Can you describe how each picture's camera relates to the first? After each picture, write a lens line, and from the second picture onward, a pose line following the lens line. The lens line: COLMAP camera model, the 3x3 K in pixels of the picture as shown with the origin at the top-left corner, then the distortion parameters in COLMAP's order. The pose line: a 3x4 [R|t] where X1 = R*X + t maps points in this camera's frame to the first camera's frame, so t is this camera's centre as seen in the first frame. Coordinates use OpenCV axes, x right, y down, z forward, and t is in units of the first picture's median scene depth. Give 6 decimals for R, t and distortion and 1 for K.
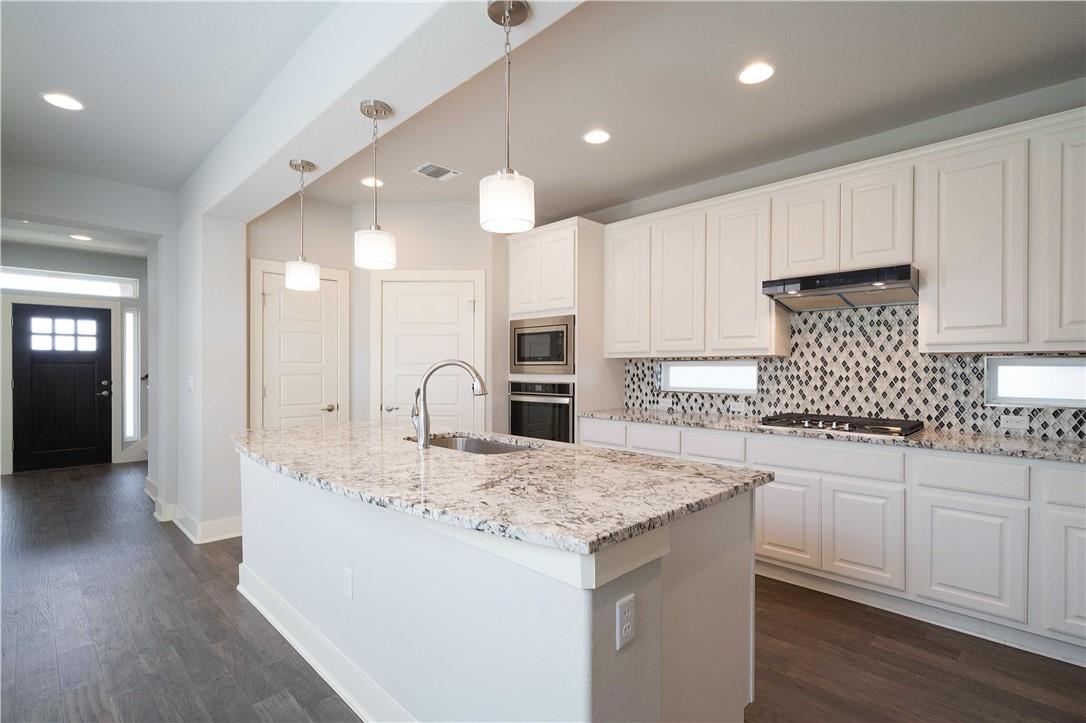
lens RADIAL K [[512.1, 0, 536.7], [0, 512.1, 368.0], [0, 0, 1]] dist [-0.000611, 0.000346]
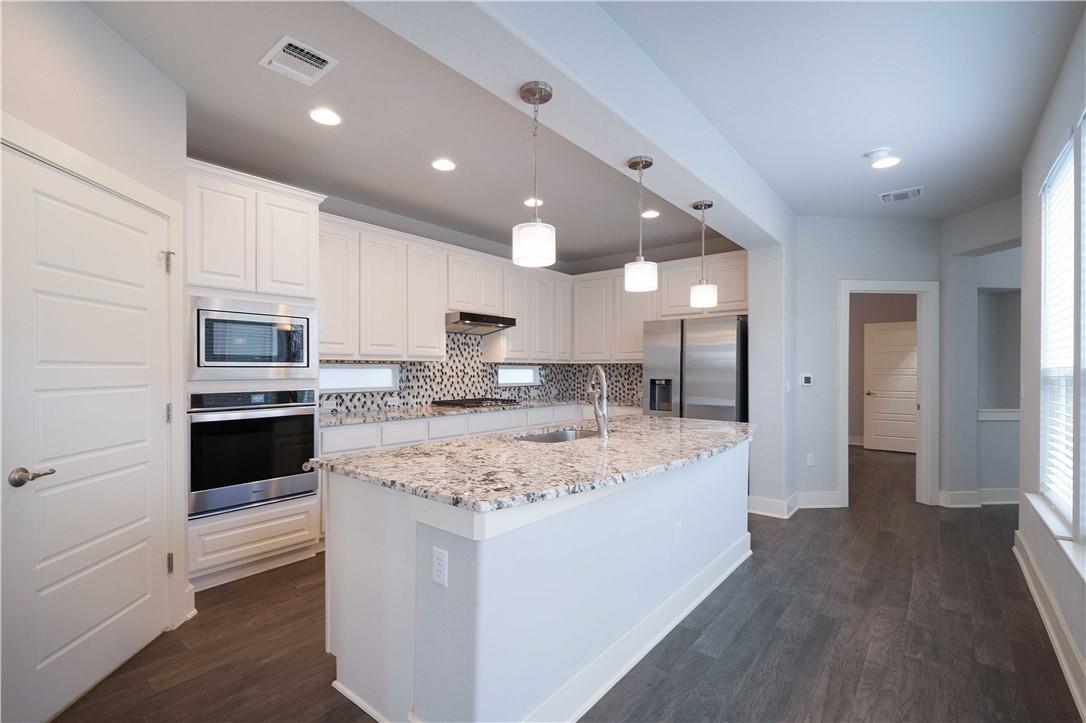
lens RADIAL K [[483.4, 0, 537.0], [0, 483.4, 368.1], [0, 0, 1]] dist [-0.004980, -0.000182]
pose [[-0.090074, 0.000027, 0.995935, -0.873411], [-0.000561, 1.000000, -0.000078, -0.005334], [-0.995935, -0.000565, -0.090074, 0.813910]]
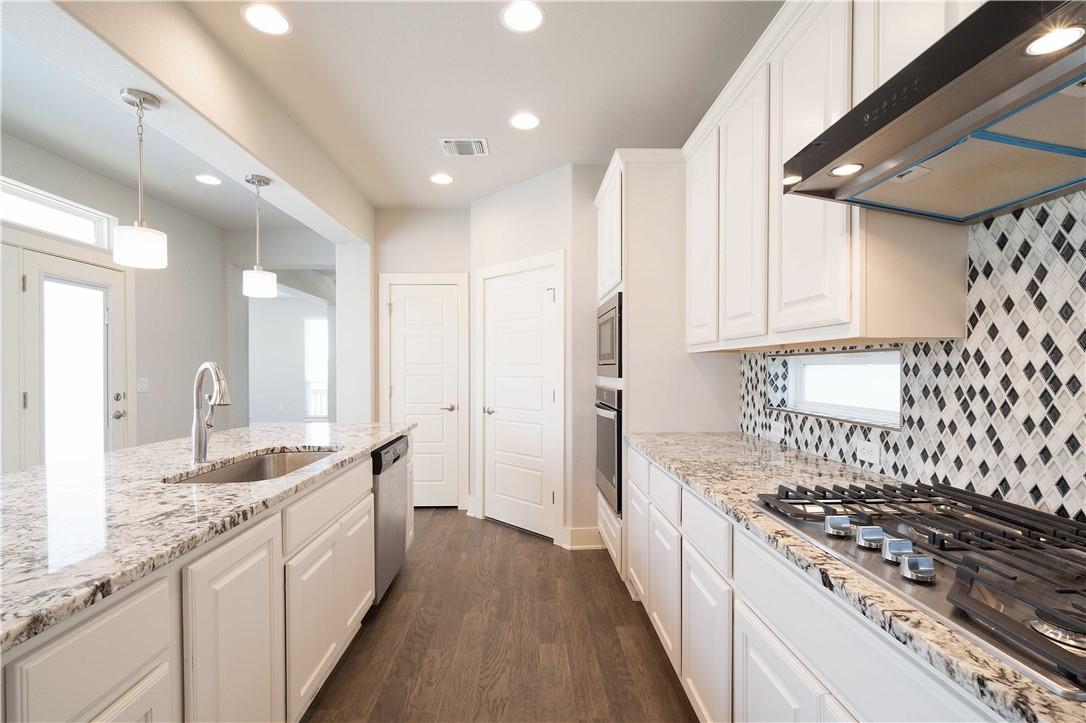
lens RADIAL K [[483.4, 0, 546.9], [0, 483.4, 368.0], [0, 0, 1]] dist [-0.004980, -0.000182]
pose [[0.738763, -0.002852, -0.673959, 0.507901], [0.004116, 0.999991, 0.000280, -0.001599], [0.673952, -0.002981, 0.738769, 0.518626]]
